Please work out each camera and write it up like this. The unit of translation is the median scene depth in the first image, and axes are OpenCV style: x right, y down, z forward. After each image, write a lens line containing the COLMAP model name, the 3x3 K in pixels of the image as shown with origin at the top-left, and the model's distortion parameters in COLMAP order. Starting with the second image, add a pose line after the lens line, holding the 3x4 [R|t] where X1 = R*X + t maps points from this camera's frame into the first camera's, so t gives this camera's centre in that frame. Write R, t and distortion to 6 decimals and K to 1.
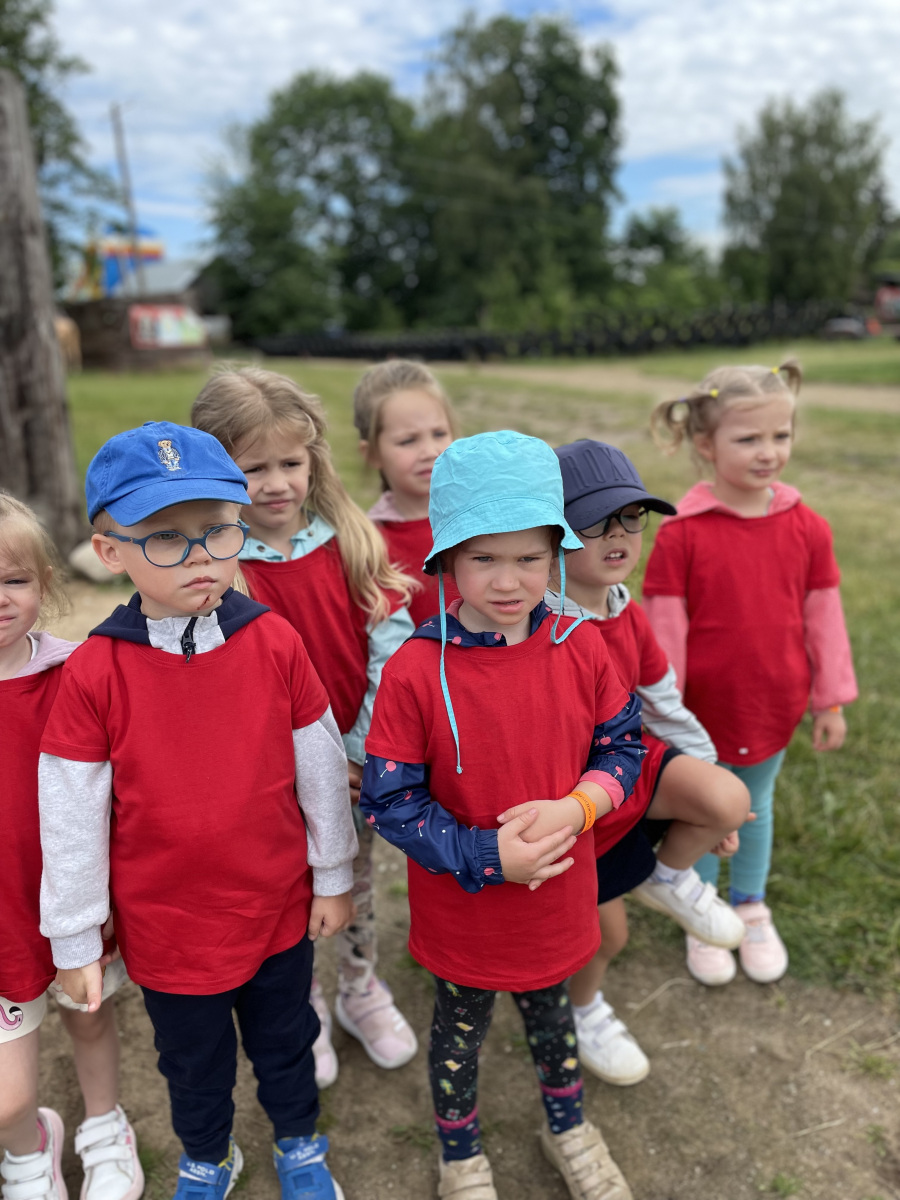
lens RADIAL K [[920.0, 0, 450.0], [0, 920.0, 600.0], [0, 0, 1]] dist [0.054637, -0.073301]
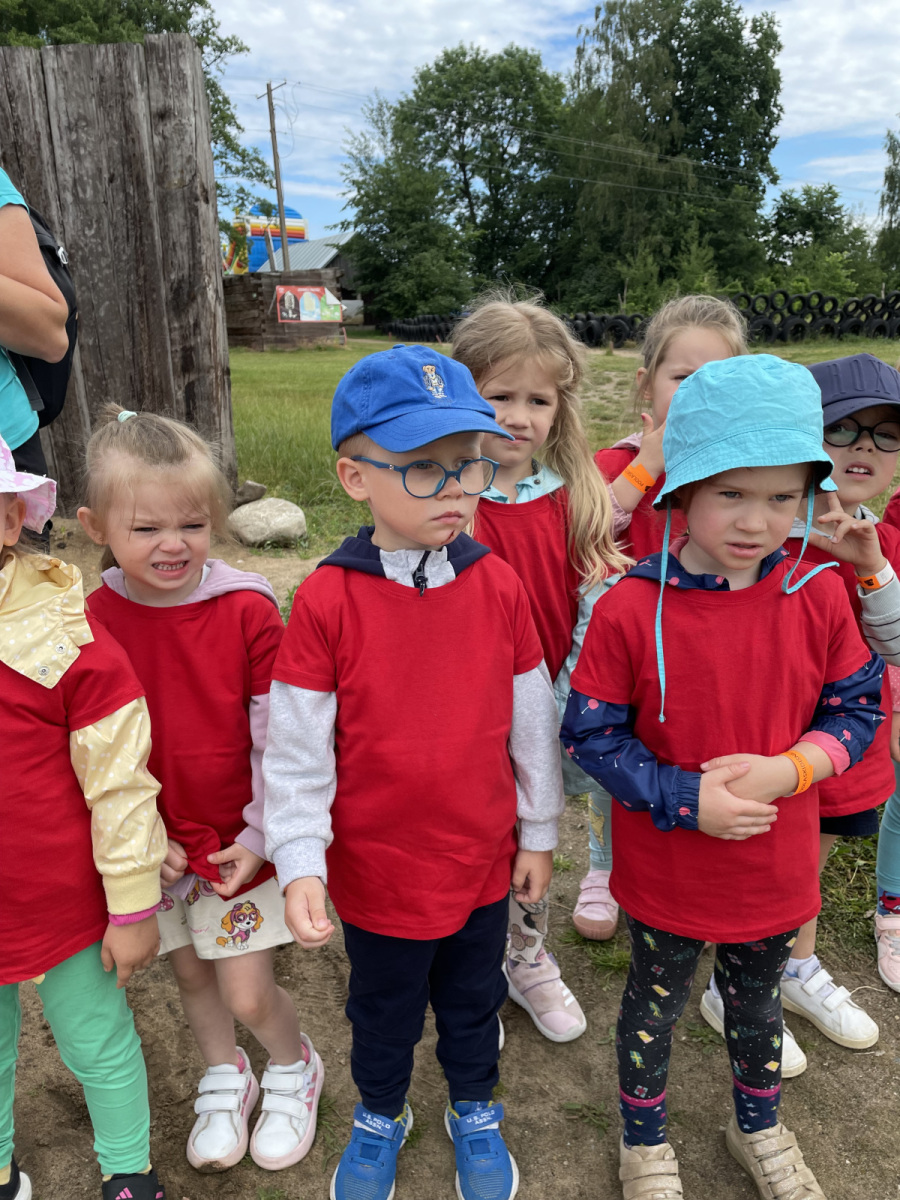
lens RADIAL K [[919.9, 0, 450.0], [0, 919.9, 600.0], [0, 0, 1]] dist [0.098982, -0.132330]
pose [[0.990728, 0.055221, -0.124132, -0.091378], [-0.053406, 0.998412, 0.017902, 0.036227], [0.124923, -0.011107, 0.992104, 0.029156]]
